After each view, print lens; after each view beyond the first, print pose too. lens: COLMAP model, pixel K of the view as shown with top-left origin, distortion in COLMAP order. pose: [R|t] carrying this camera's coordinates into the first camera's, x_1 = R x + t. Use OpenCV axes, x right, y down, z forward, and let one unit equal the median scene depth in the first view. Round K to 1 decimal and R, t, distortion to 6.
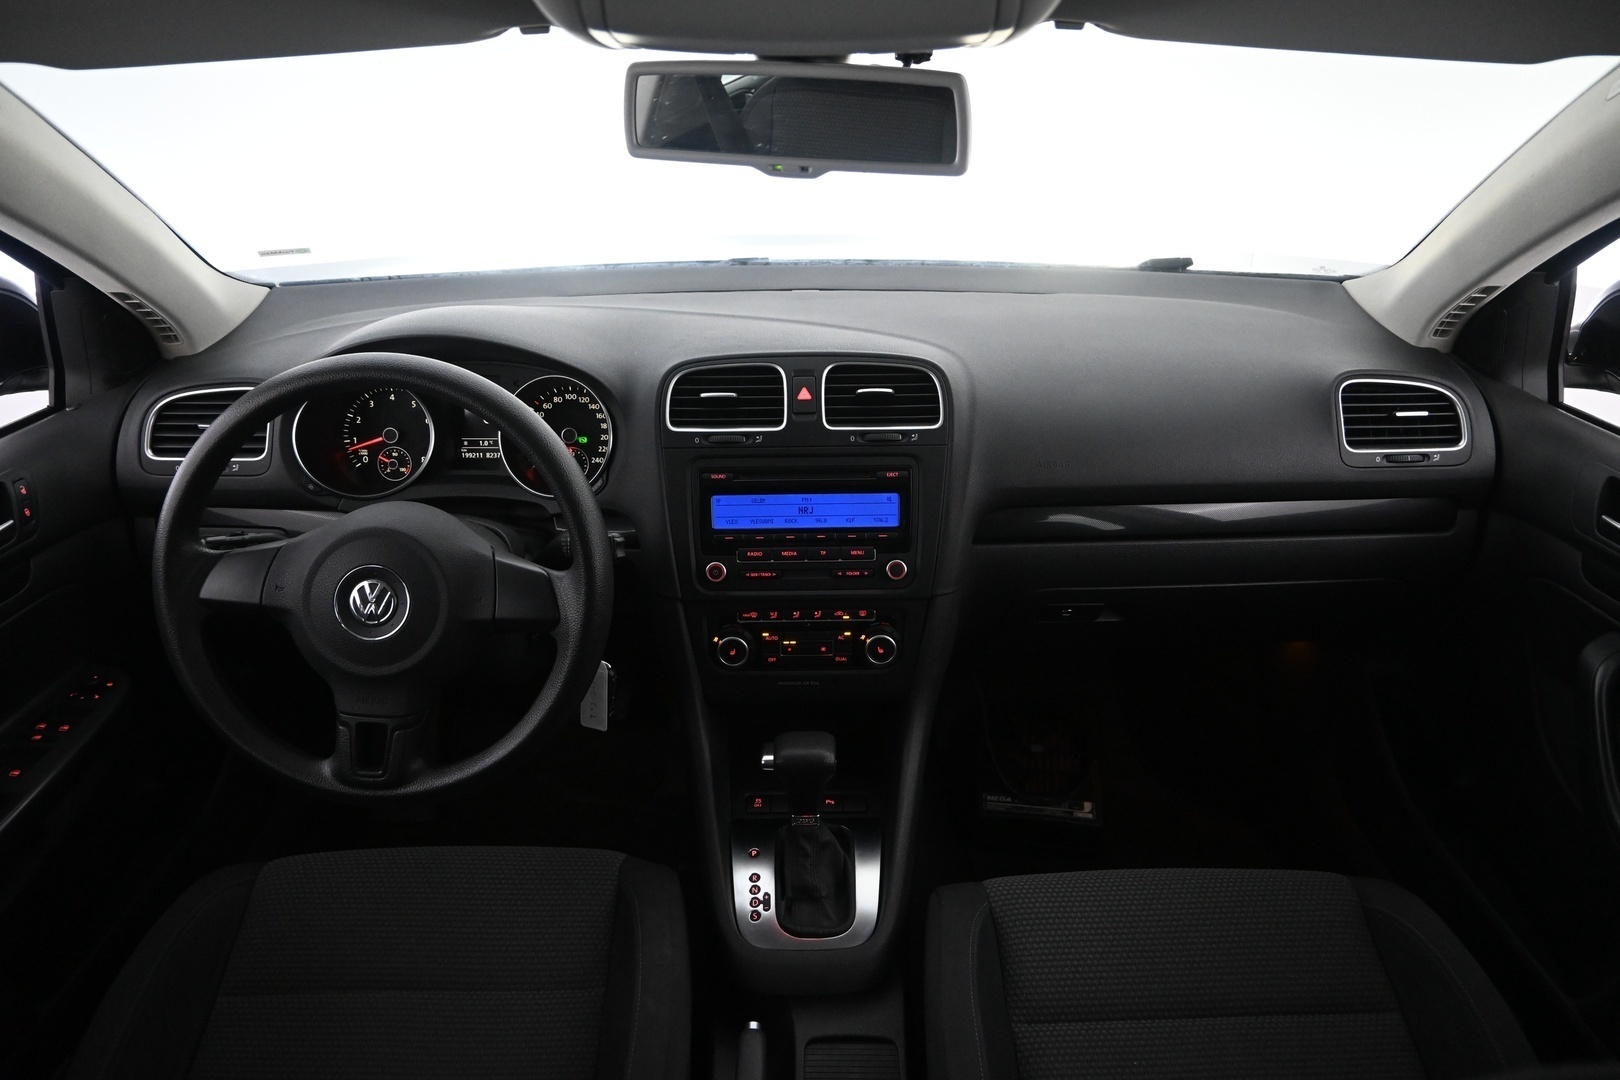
lens RADIAL K [[1116.8, 0, 816.8], [0, 1116.8, 539.1], [0, 0, 1]] dist [-0.005769, -0.001547]
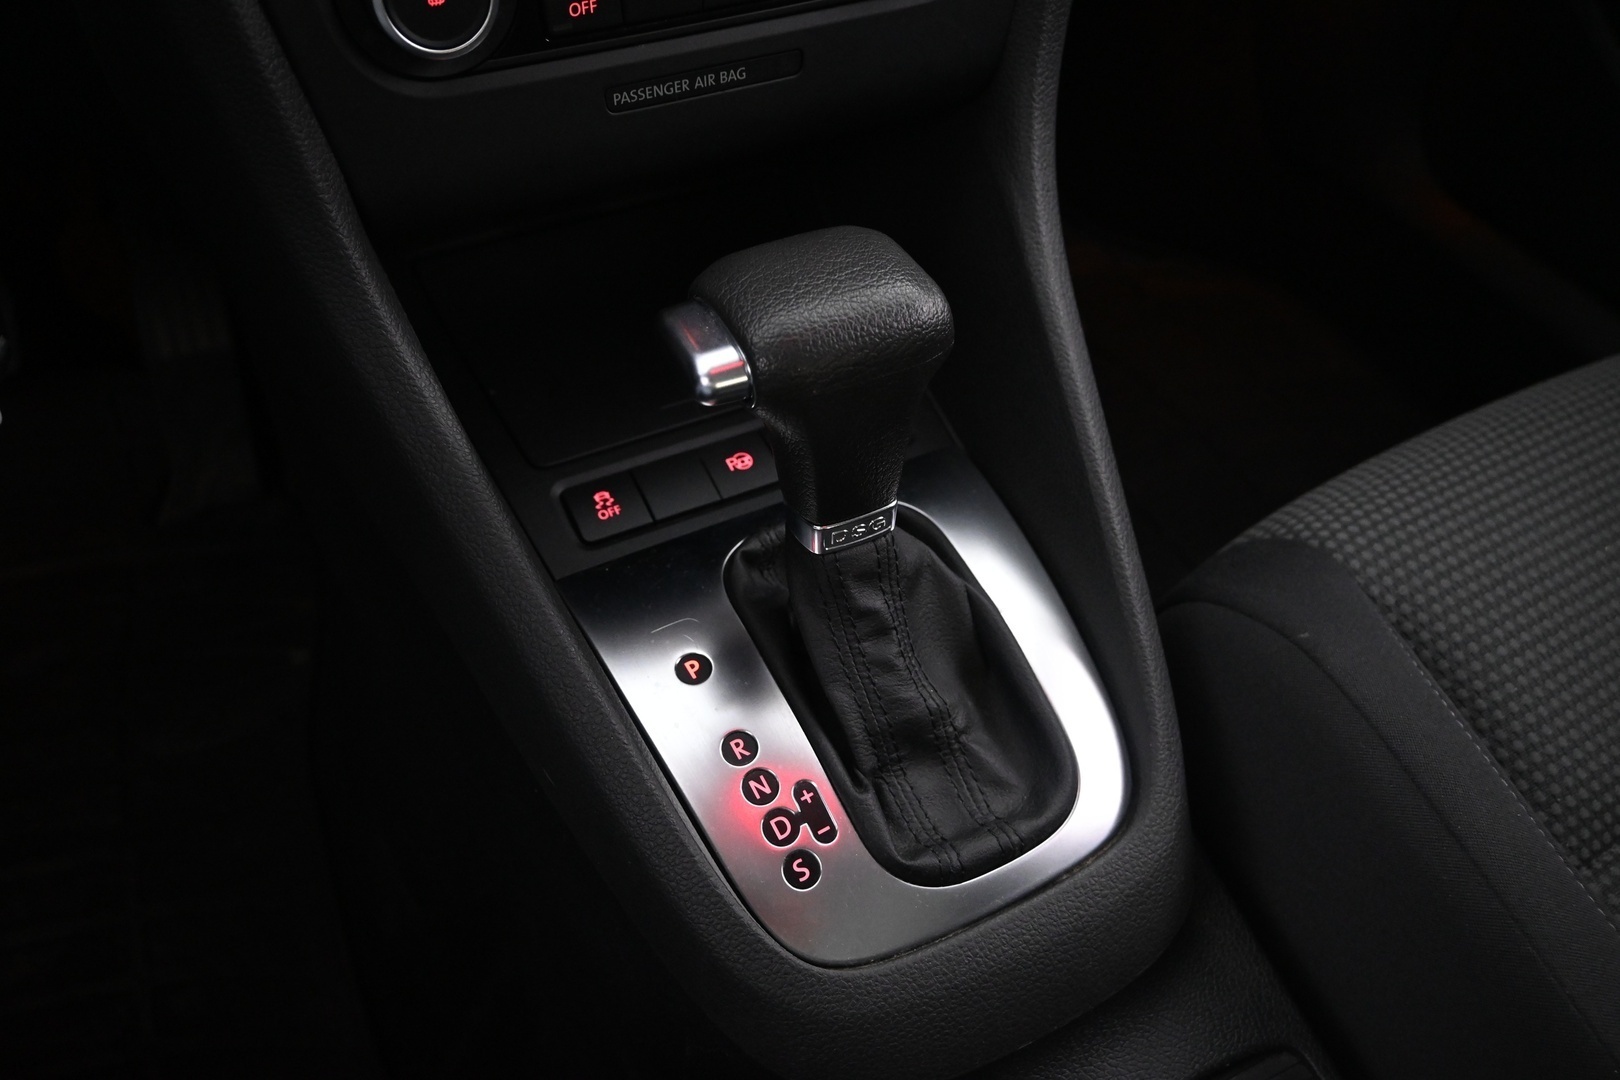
lens RADIAL K [[1263.9, 0, 817.2], [0, 1263.9, 528.2], [0, 0, 1]] dist [-0.006015, -0.001839]
pose [[0.885019, -0.301333, 0.354880, -0.137963], [0.150677, 0.906643, 0.394076, 0.112776], [-0.440497, -0.295292, 0.847800, 0.696952]]
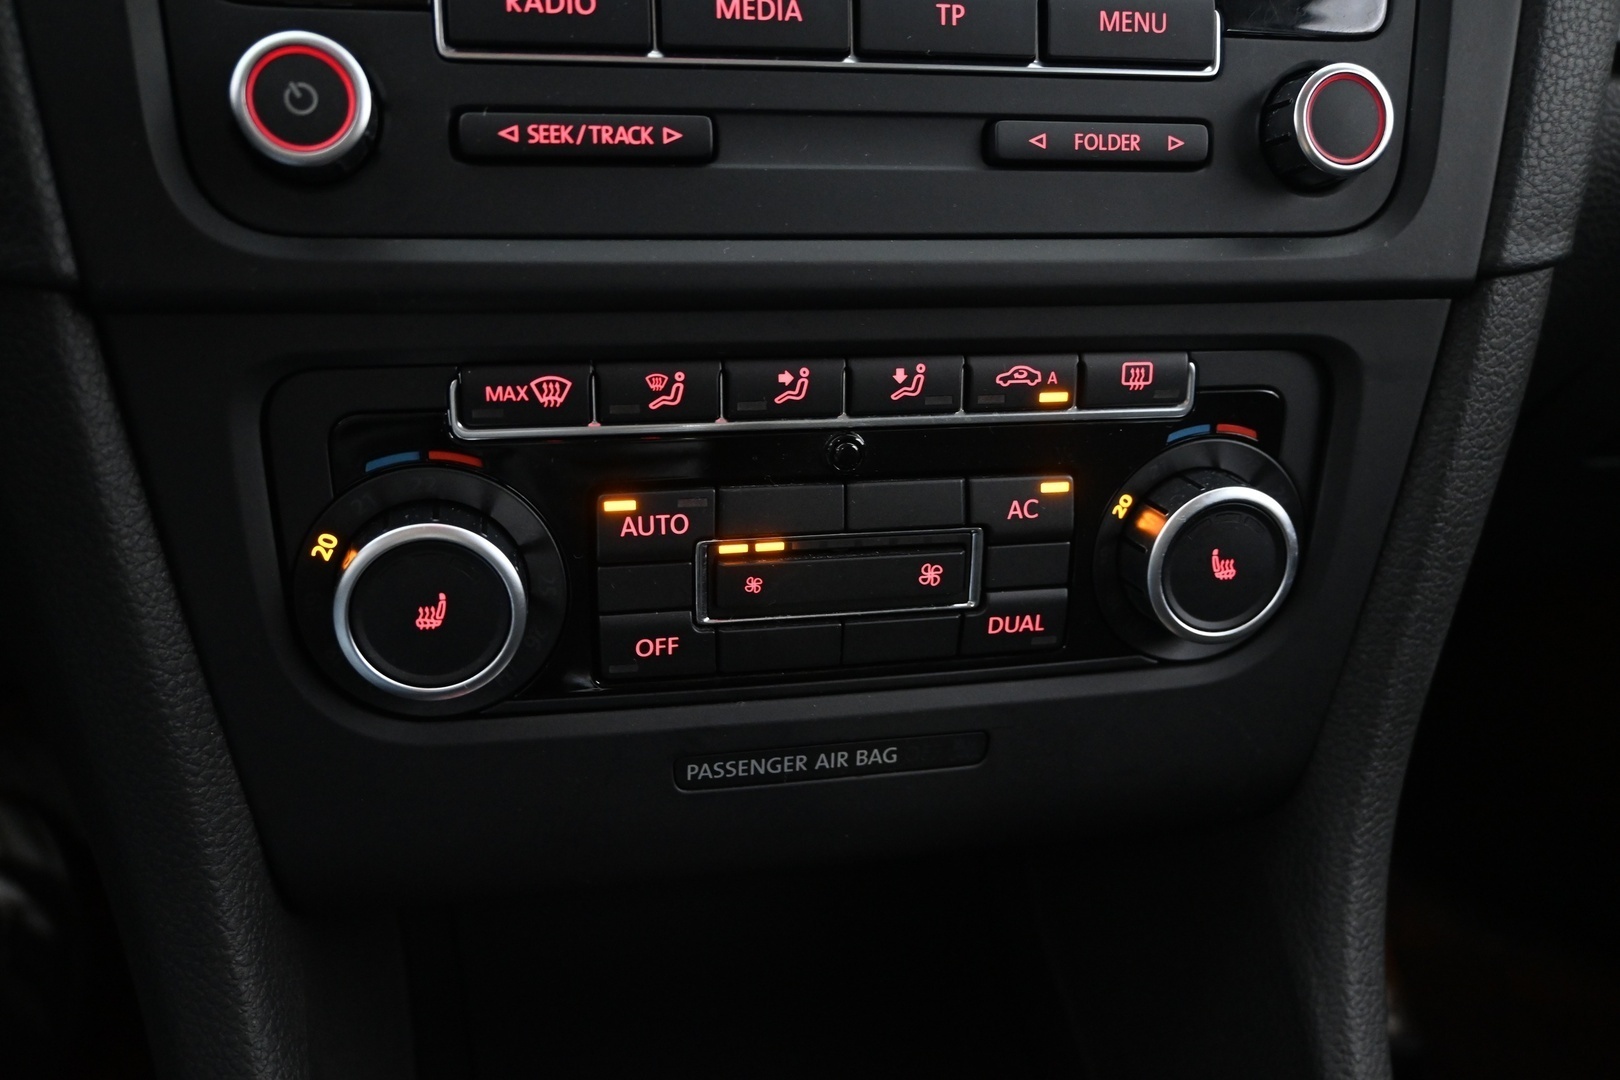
lens RADIAL K [[1328.0, 0, 811.2], [0, 1328.0, 524.2], [0, 0, 1]] dist [-0.011482, 0.009631]
pose [[0.974448, -0.033584, 0.222089, -0.064008], [0.032346, 0.999434, 0.009207, 0.088925], [-0.222273, -0.001788, 0.974983, 0.801542]]
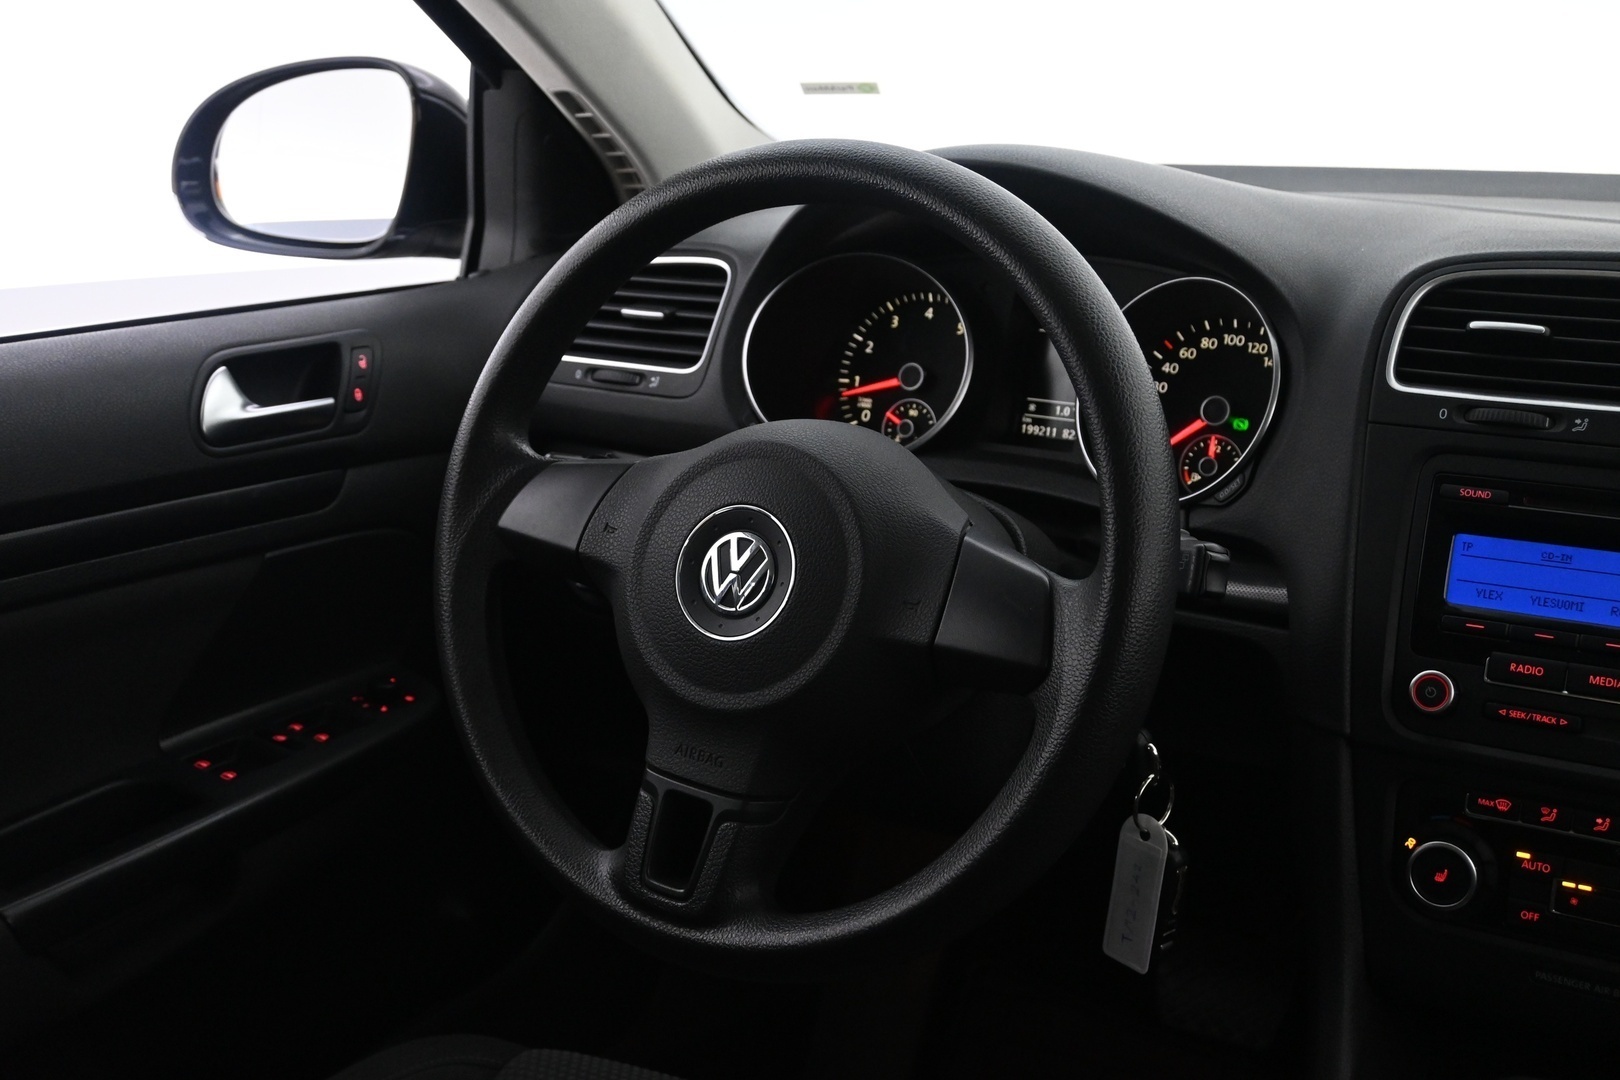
lens RADIAL K [[1931.4, 0, 803.2], [0, 1931.4, 536.1], [0, 0, 1]] dist [0.007711, 0.000000]
pose [[0.848256, 0.140650, -0.510568, 0.089186], [-0.221405, 0.969975, -0.100637, 0.105200], [0.481084, 0.198408, 0.853928, 0.173044]]
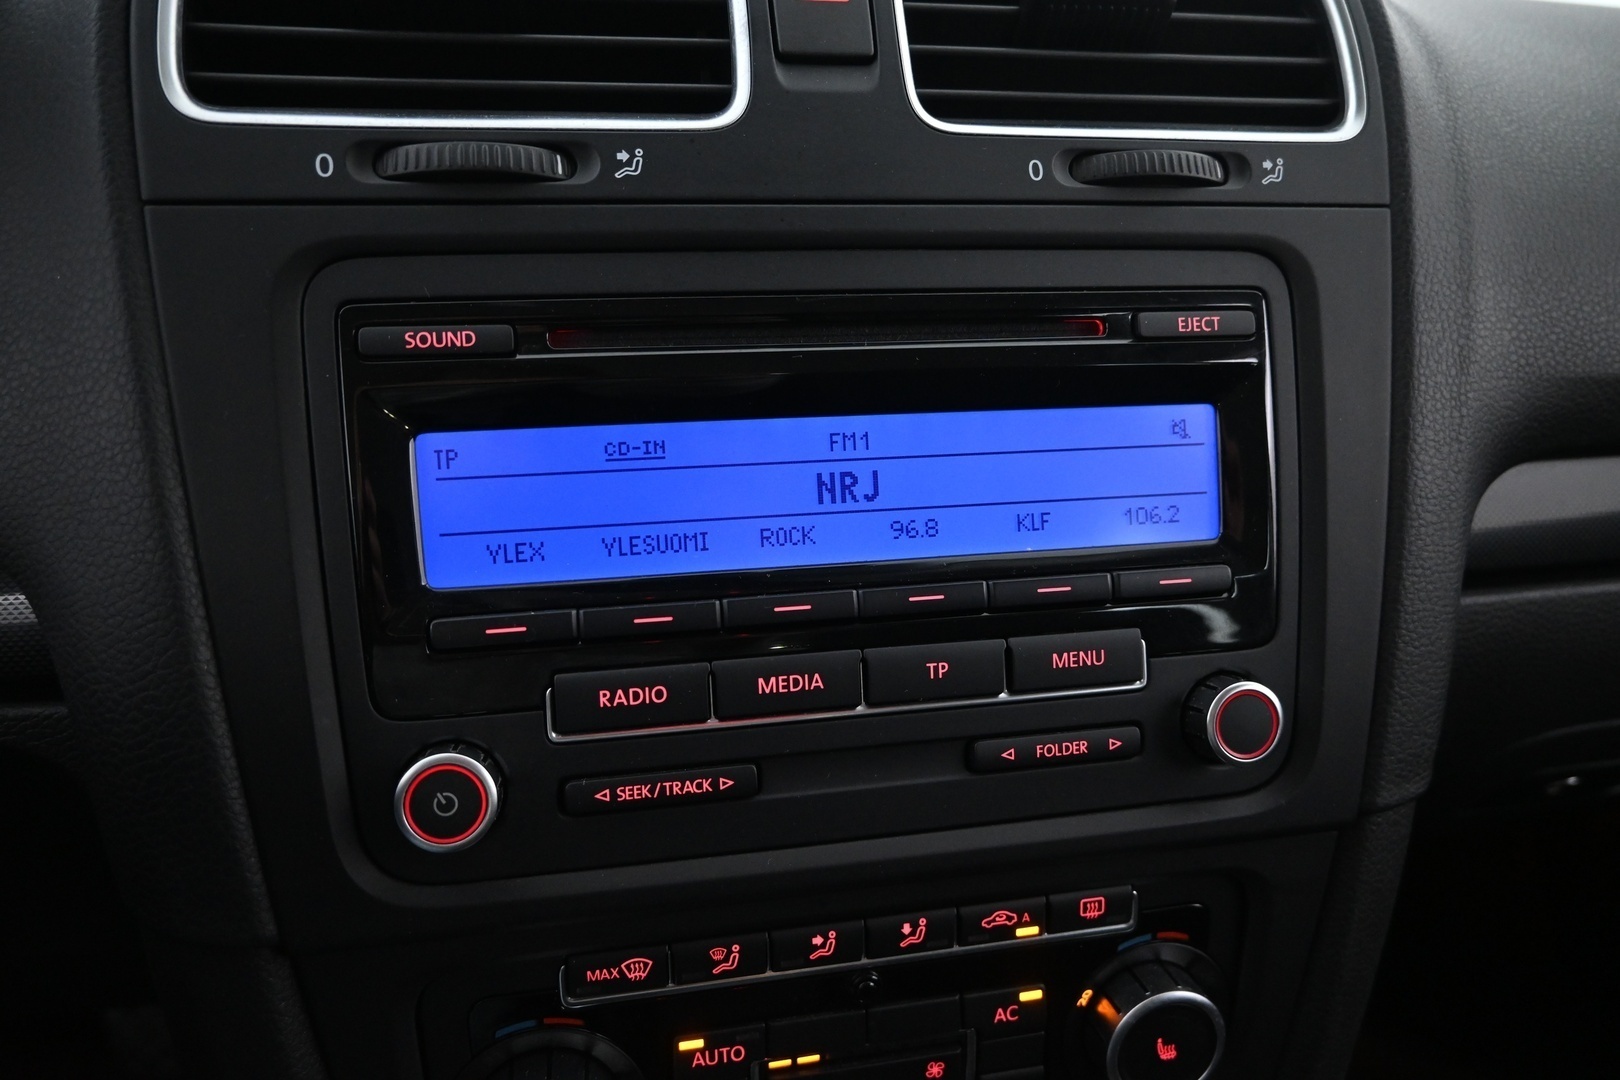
lens RADIAL K [[1116.8, 0, 823.5], [0, 1116.8, 539.0], [0, 0, 1]] dist [-0.005769, -0.001547]
pose [[0.976654, -0.045959, 0.209846, -0.063344], [0.056629, 0.997375, -0.045120, -0.005230], [-0.207221, 0.055950, 0.976693, 0.779890]]
